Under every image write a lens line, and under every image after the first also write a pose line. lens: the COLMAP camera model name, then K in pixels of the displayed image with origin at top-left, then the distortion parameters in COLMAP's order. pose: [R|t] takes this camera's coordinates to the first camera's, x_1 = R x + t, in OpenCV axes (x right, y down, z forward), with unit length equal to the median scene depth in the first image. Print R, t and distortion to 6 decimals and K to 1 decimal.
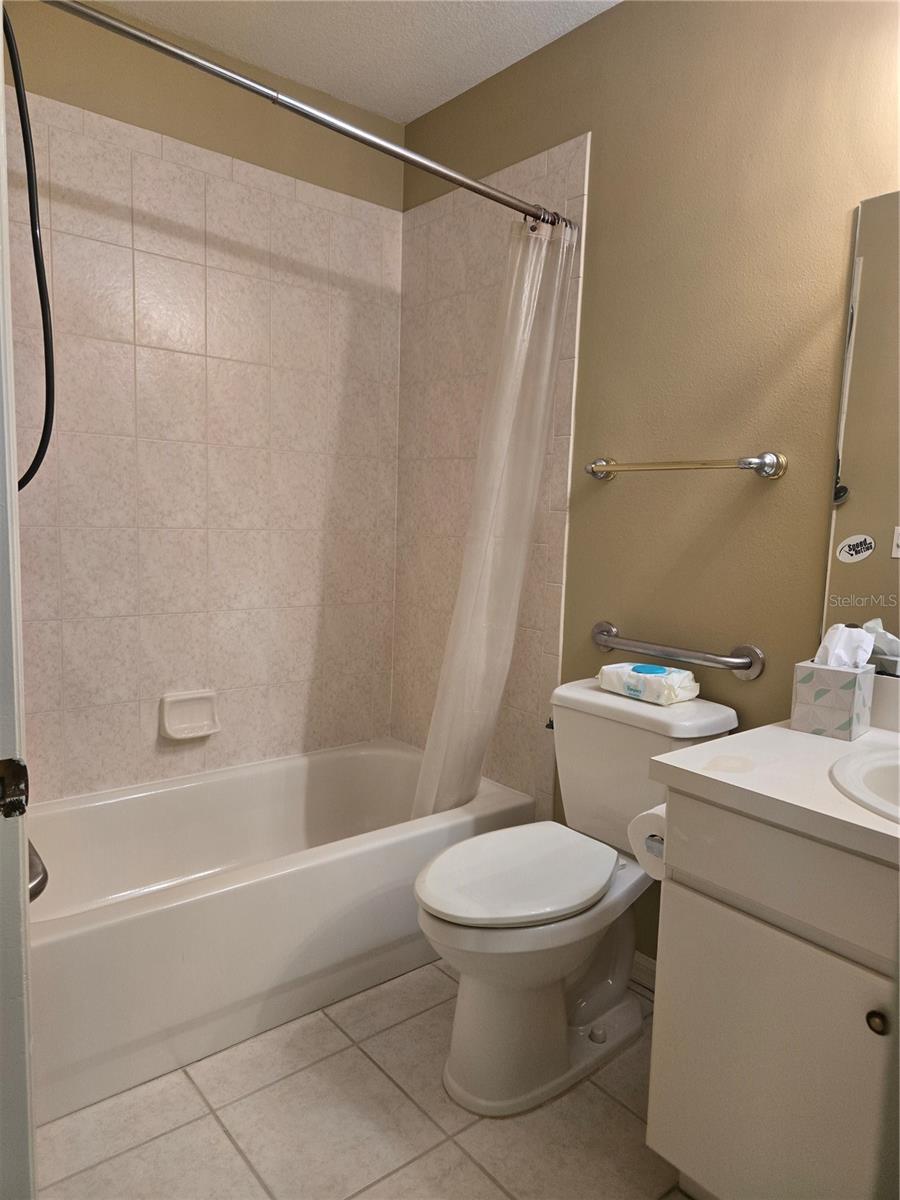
lens RADIAL K [[803.7, 0, 455.9], [0, 803.7, 602.3], [0, 0, 1]] dist [0.052957, -0.036759]
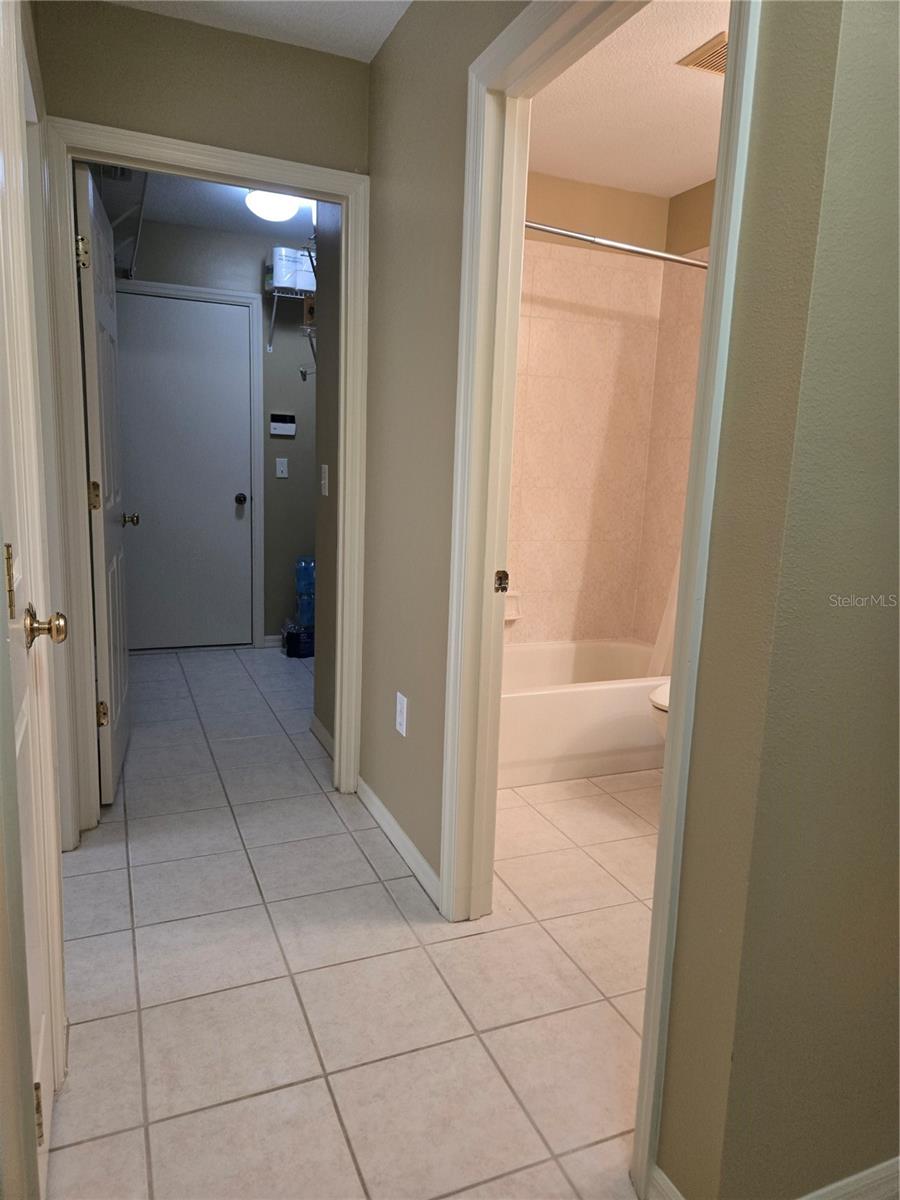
lens RADIAL K [[803.7, 0, 447.5], [0, 803.7, 607.6], [0, 0, 1]] dist [0.052957, -0.036759]
pose [[0.955091, 0.054381, -0.291278, 0.018759], [-0.038544, 0.997464, 0.059840, 0.048825], [0.293794, -0.045926, 0.954765, -0.485362]]
